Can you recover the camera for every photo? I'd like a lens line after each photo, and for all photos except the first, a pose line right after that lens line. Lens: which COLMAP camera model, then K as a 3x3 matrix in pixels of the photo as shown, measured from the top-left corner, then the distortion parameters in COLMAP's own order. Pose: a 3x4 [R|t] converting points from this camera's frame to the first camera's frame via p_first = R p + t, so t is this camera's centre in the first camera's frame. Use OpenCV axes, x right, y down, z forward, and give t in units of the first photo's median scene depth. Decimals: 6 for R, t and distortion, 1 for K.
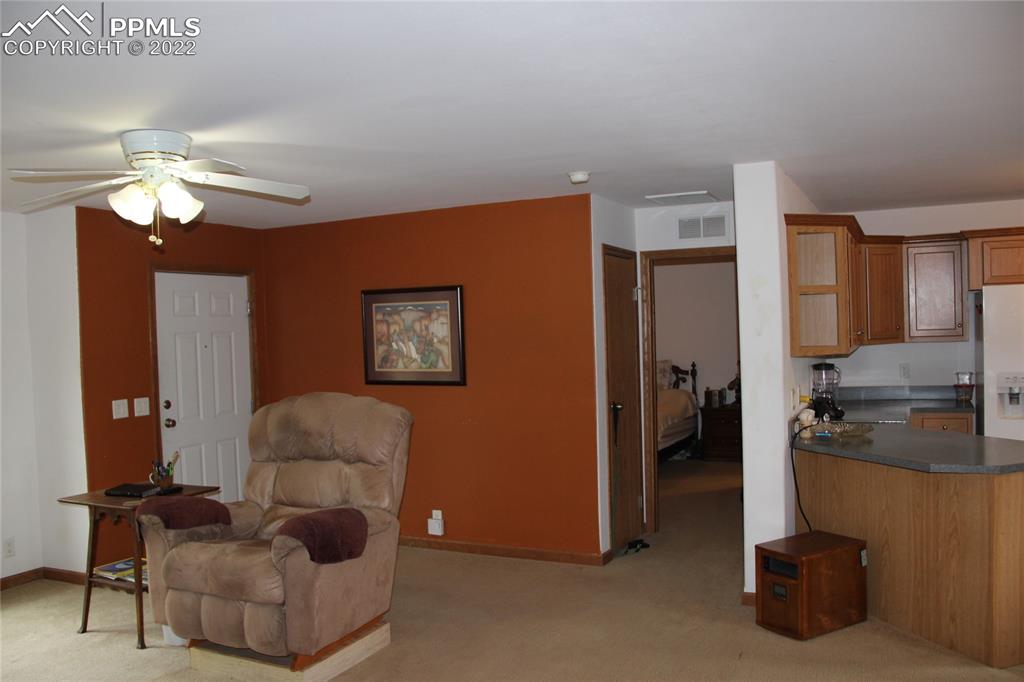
lens RADIAL K [[850.1, 0, 558.3], [0, 850.1, 355.0], [0, 0, 1]] dist [-0.079864, 0.038324]
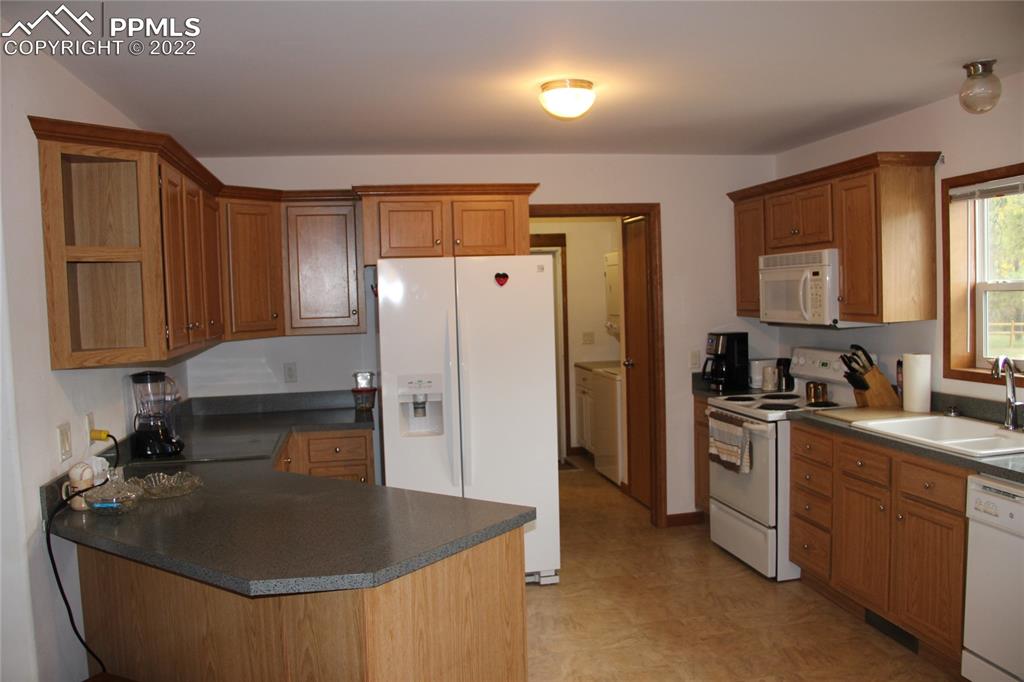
lens RADIAL K [[850.1, 0, 556.3], [0, 850.1, 360.5], [0, 0, 1]] dist [-0.079864, 0.038324]
pose [[0.805088, -0.034779, 0.592134, 0.185711], [0.020776, 0.999320, 0.030446, -0.012019], [-0.592791, -0.012210, 0.805264, 0.295069]]
